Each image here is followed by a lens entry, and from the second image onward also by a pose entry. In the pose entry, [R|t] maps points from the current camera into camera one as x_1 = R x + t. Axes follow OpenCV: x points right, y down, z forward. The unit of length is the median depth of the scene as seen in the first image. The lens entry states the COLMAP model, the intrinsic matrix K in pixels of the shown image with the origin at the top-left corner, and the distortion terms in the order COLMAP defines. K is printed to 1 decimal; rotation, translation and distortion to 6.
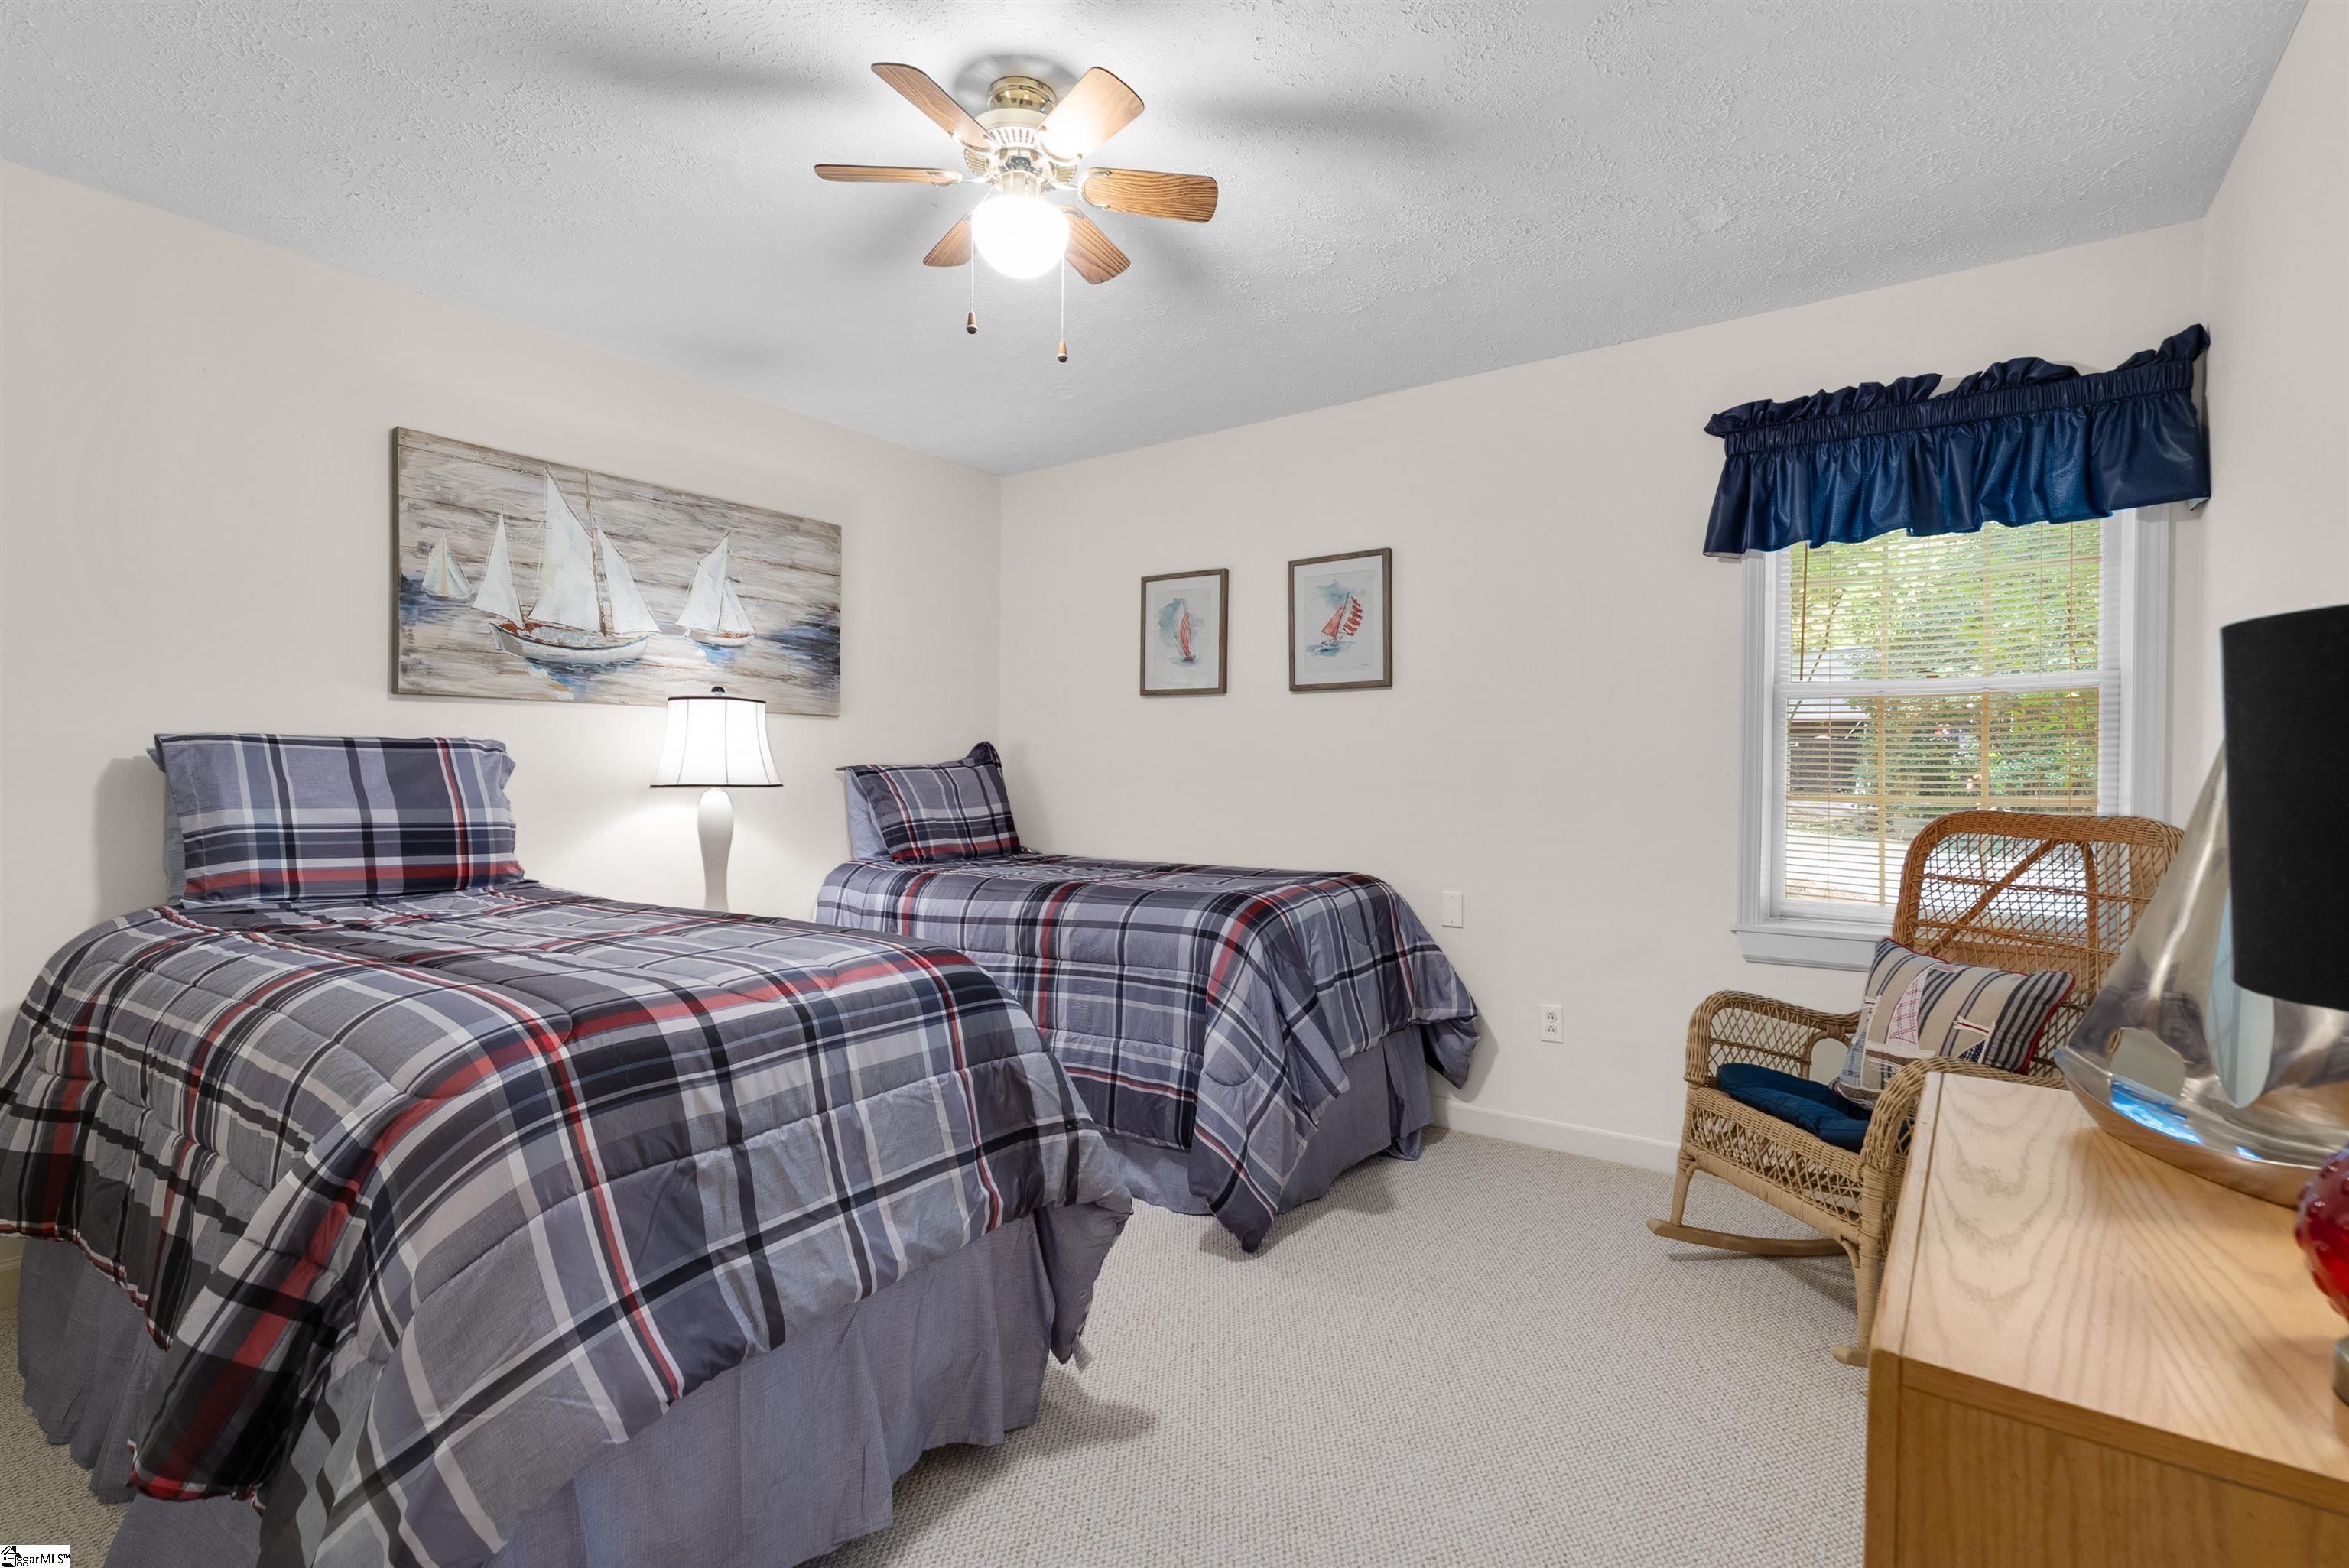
lens RADIAL K [[1071.0, 0, 1180.7], [0, 1071.0, 788.0], [0, 0, 1]] dist [-0.008994, 0.003999]
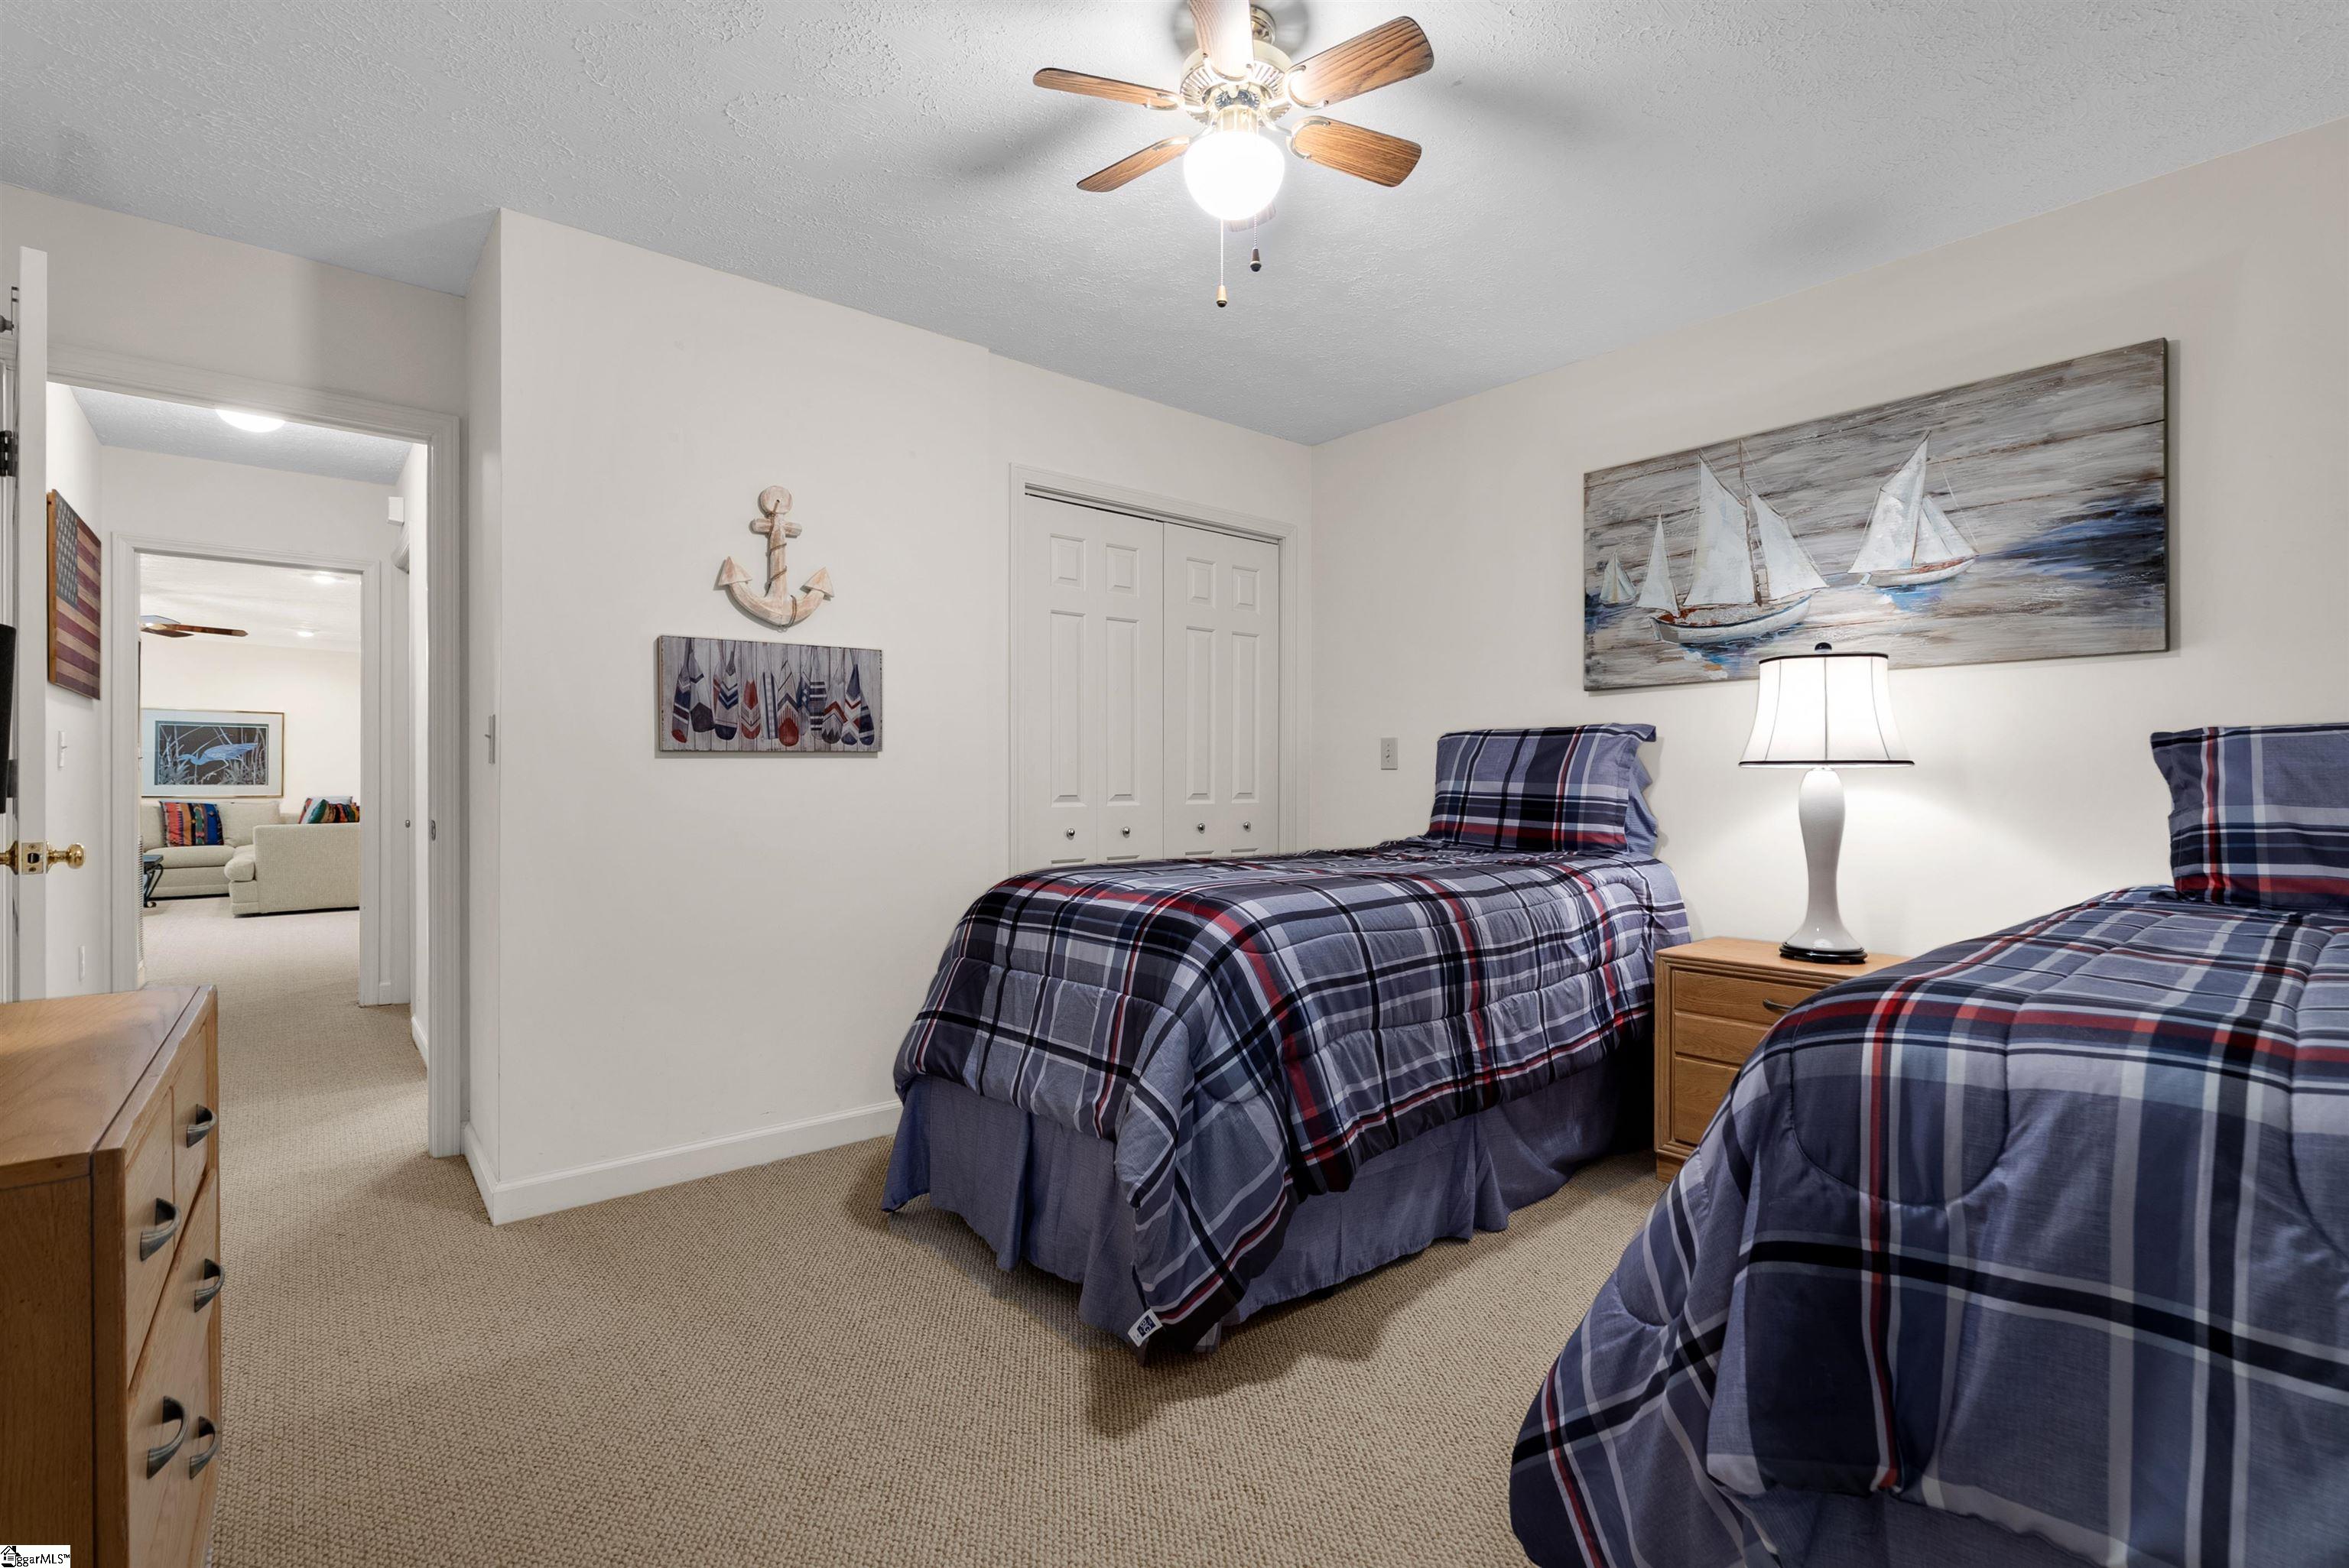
lens RADIAL K [[1071.0, 0, 1183.6], [0, 1071.0, 773.8], [0, 0, 1]] dist [-0.008994, 0.003999]
pose [[-0.249739, -0.009089, -0.968271, 0.507985], [-0.014853, 0.999874, -0.005555, 0.018492], [0.968199, 0.012994, -0.249843, 0.766641]]
